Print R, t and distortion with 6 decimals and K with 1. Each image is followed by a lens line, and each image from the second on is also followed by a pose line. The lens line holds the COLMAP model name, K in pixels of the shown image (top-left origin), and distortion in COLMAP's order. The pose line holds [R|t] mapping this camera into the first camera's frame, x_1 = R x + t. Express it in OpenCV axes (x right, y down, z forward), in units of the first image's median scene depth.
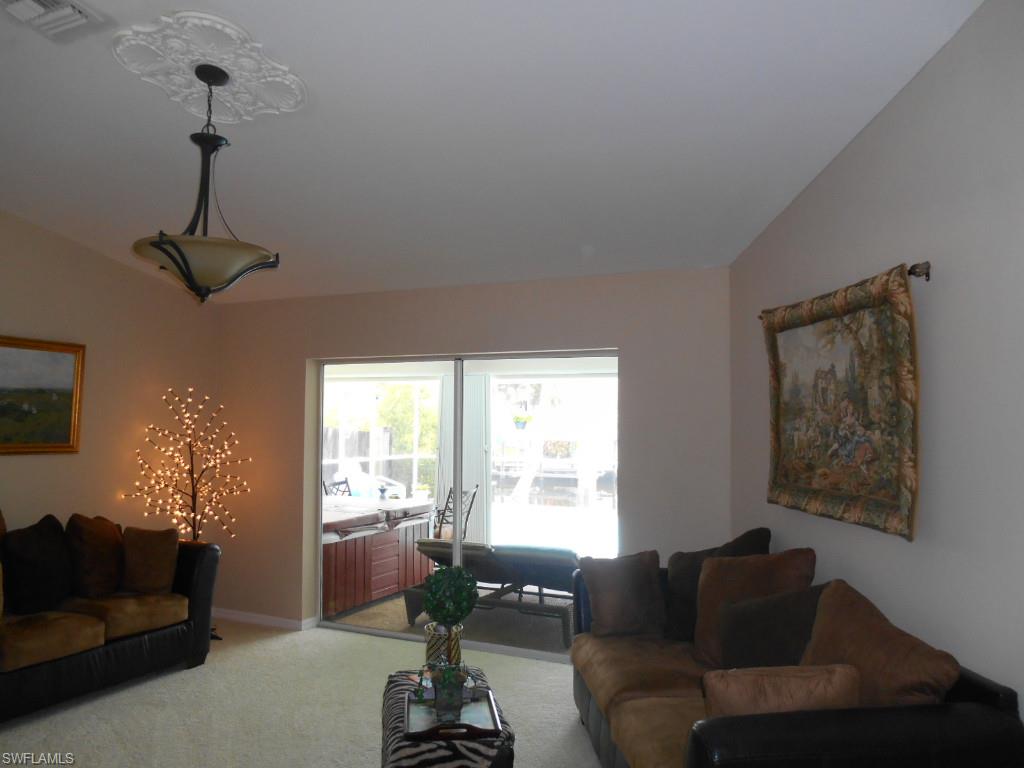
lens RADIAL K [[784.7, 0, 512.0], [0, 784.7, 384.0], [0, 0, 1]] dist [-0.020040, -0.007825]
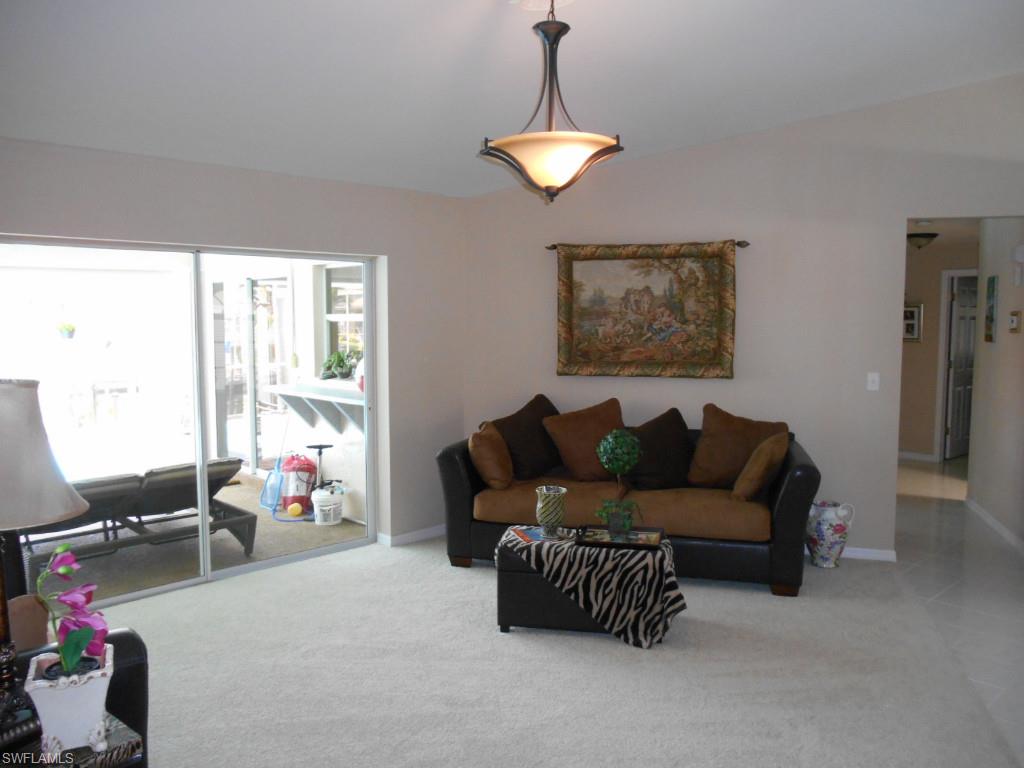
lens RADIAL K [[766.0, 0, 512.0], [0, 766.0, 384.0], [0, 0, 1]] dist [-0.025510, -0.006125]
pose [[0.388781, -0.081118, 0.917752, -1.290216], [-0.036435, 0.993984, 0.103291, 0.025581], [-0.920610, -0.073596, 0.383486, 0.641743]]
